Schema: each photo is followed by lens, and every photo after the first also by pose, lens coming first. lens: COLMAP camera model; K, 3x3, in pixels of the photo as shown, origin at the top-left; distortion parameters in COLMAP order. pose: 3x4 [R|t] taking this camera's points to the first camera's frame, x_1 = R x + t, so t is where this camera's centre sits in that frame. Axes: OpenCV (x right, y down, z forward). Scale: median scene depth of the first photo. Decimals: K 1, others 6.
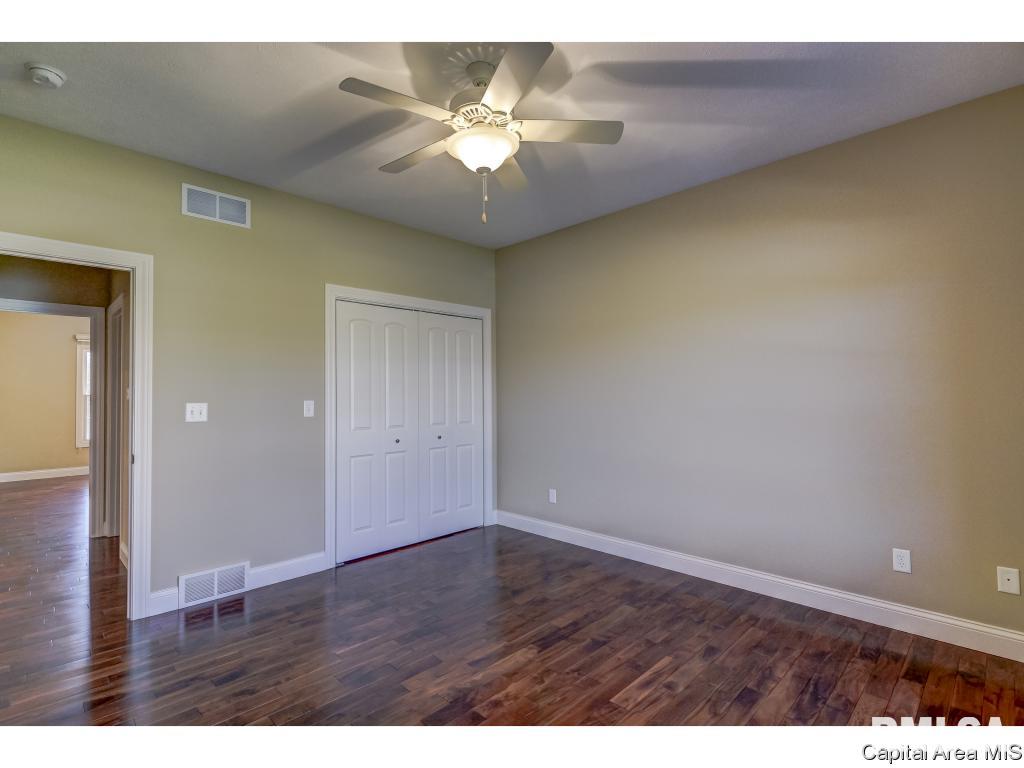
lens RADIAL K [[489.1, 0, 507.8], [0, 489.1, 384.7], [0, 0, 1]] dist [0.017499, -0.012509]
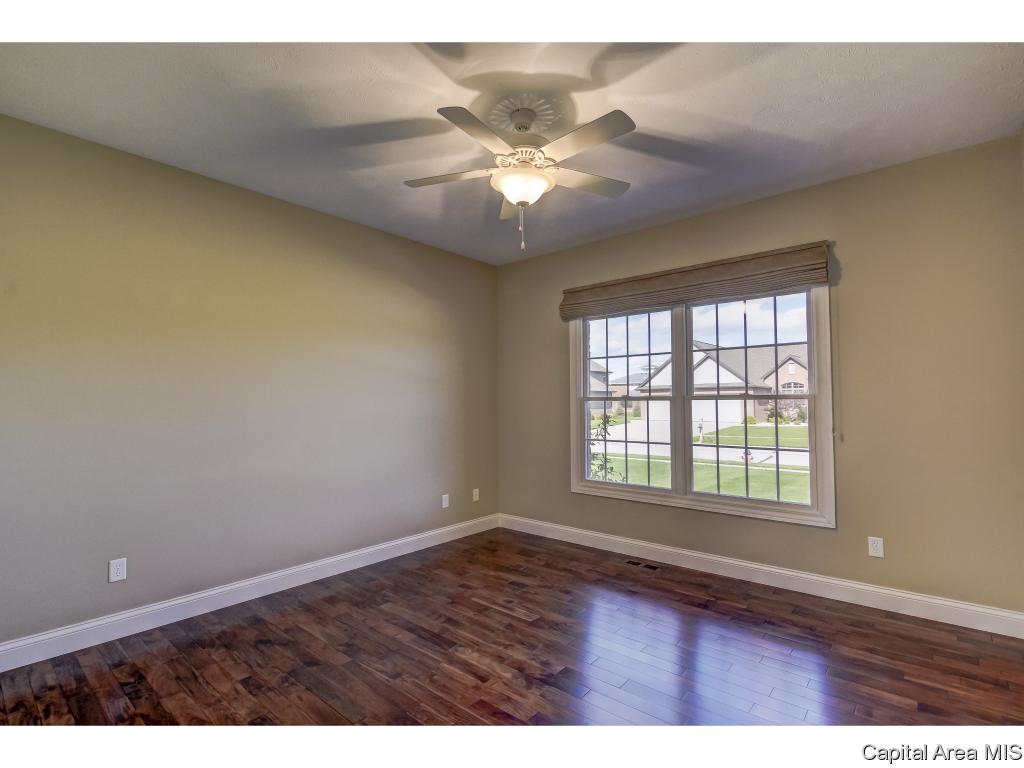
lens RADIAL K [[506.3, 0, 489.1], [0, 506.3, 383.4], [0, 0, 1]] dist [-0.025304, 0.000309]
pose [[-0.069225, 0.043706, 0.996643, -1.049032], [-0.009268, 0.998969, -0.044452, 0.022517], [-0.997558, -0.012314, -0.068748, 1.024518]]
